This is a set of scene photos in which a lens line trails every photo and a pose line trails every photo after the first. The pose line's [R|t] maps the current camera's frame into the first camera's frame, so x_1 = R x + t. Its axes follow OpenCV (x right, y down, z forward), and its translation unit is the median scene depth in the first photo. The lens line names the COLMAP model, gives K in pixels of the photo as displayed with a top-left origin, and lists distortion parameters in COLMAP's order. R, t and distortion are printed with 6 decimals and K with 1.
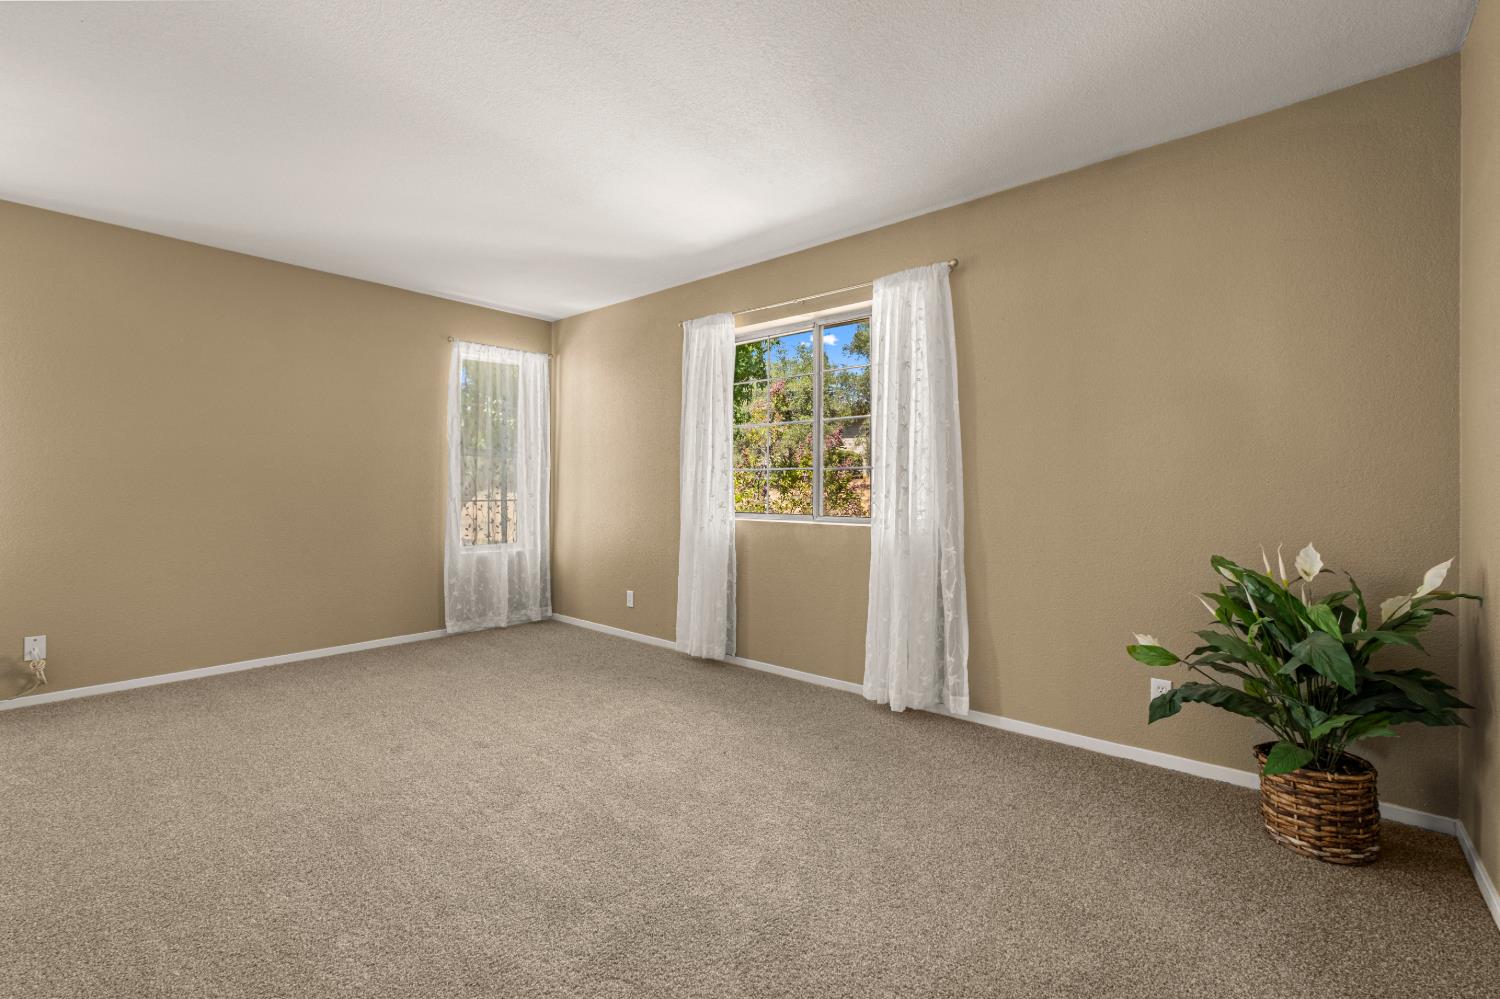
lens RADIAL K [[646.7, 0, 749.1], [0, 646.7, 499.0], [0, 0, 1]] dist [-0.005788, -0.002382]
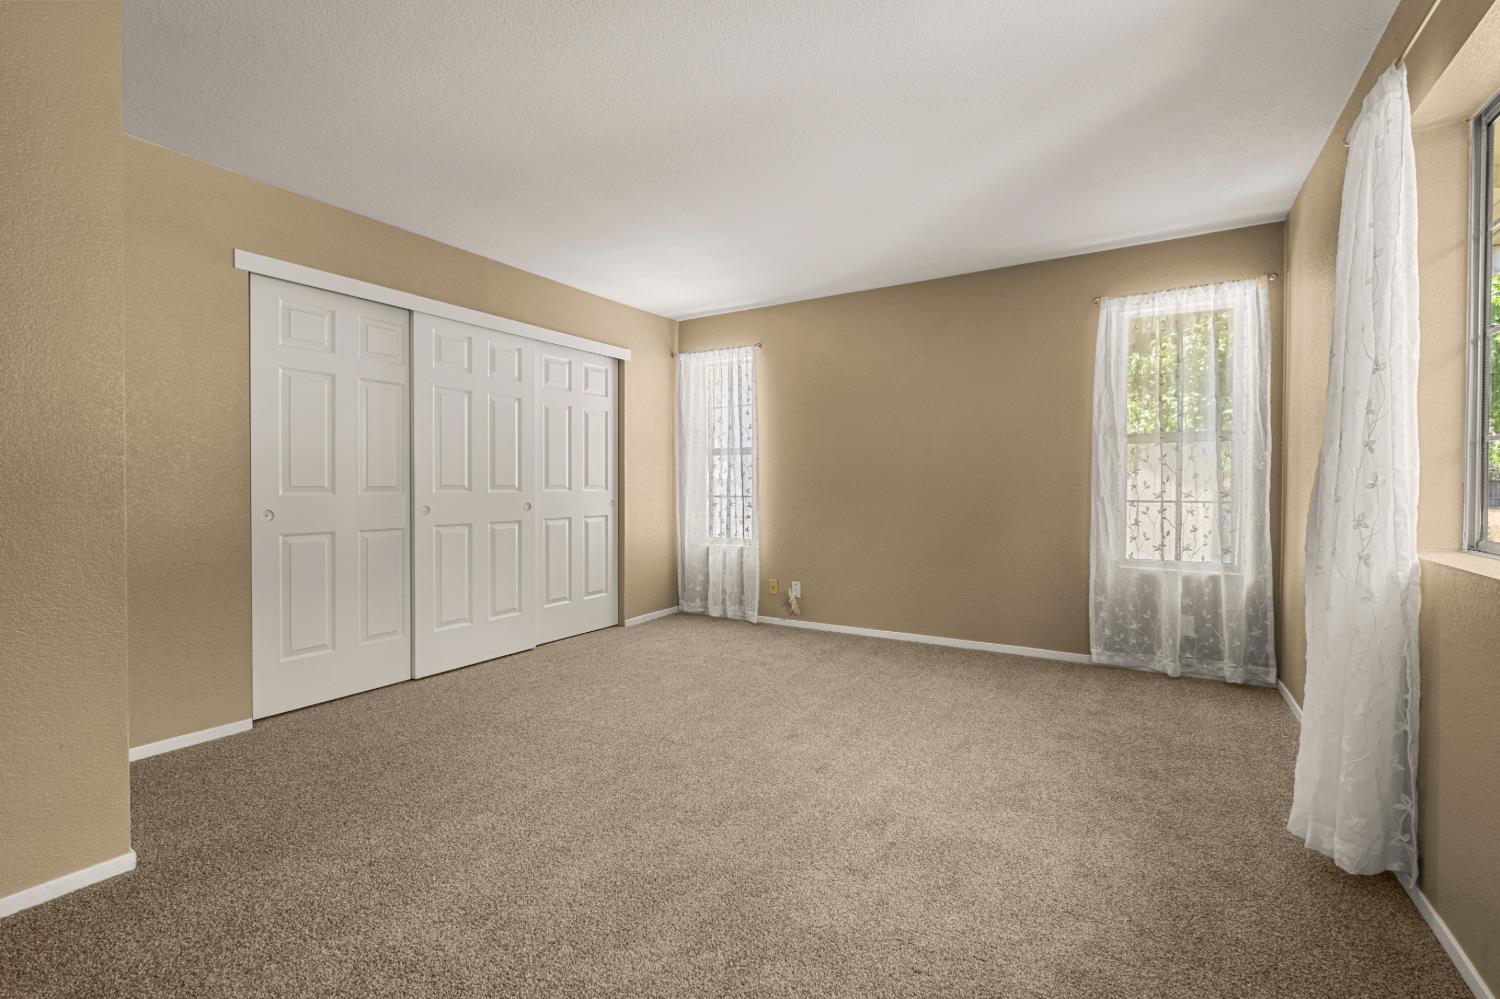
lens RADIAL K [[646.7, 0, 754.8], [0, 646.7, 489.8], [0, 0, 1]] dist [-0.005788, -0.002382]
pose [[0.154901, 0.004416, -0.987920, 0.266960], [-0.012519, 0.999918, 0.002507, -0.006033], [0.987851, 0.011980, 0.154943, 0.437406]]
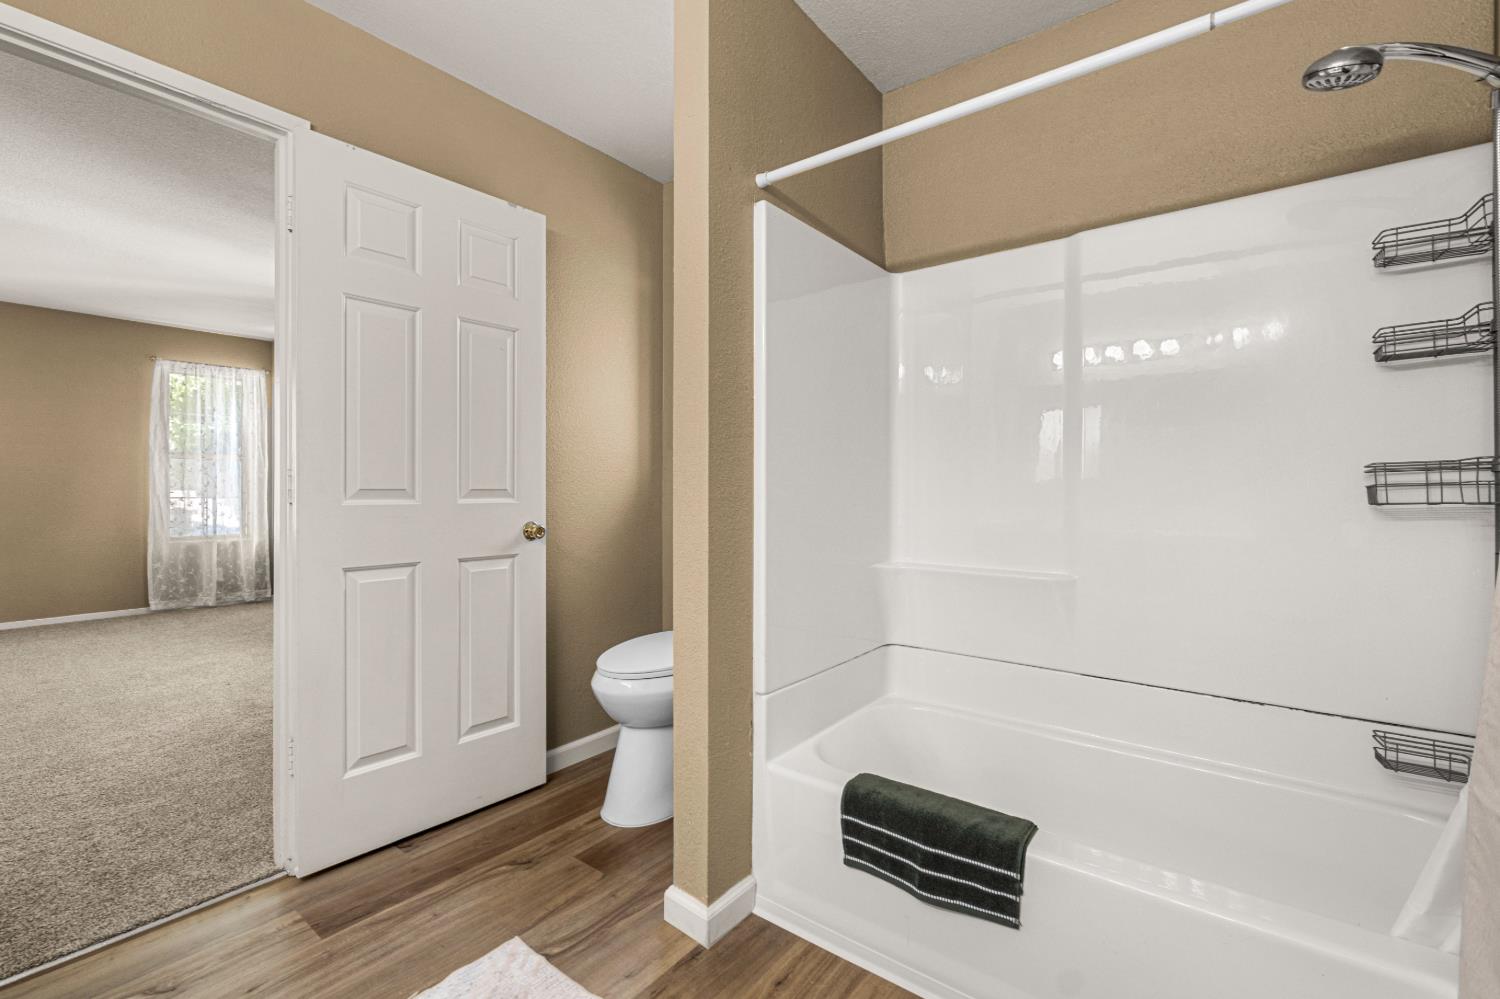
lens RADIAL K [[646.7, 0, 745.0], [0, 646.7, 494.3], [0, 0, 1]] dist [-0.005788, -0.002382]
pose [[0.999037, -0.002501, 0.043794, 0.542463], [0.002733, 0.999982, -0.005254, 0.006679], [-0.043780, 0.005369, 0.999027, -0.203589]]
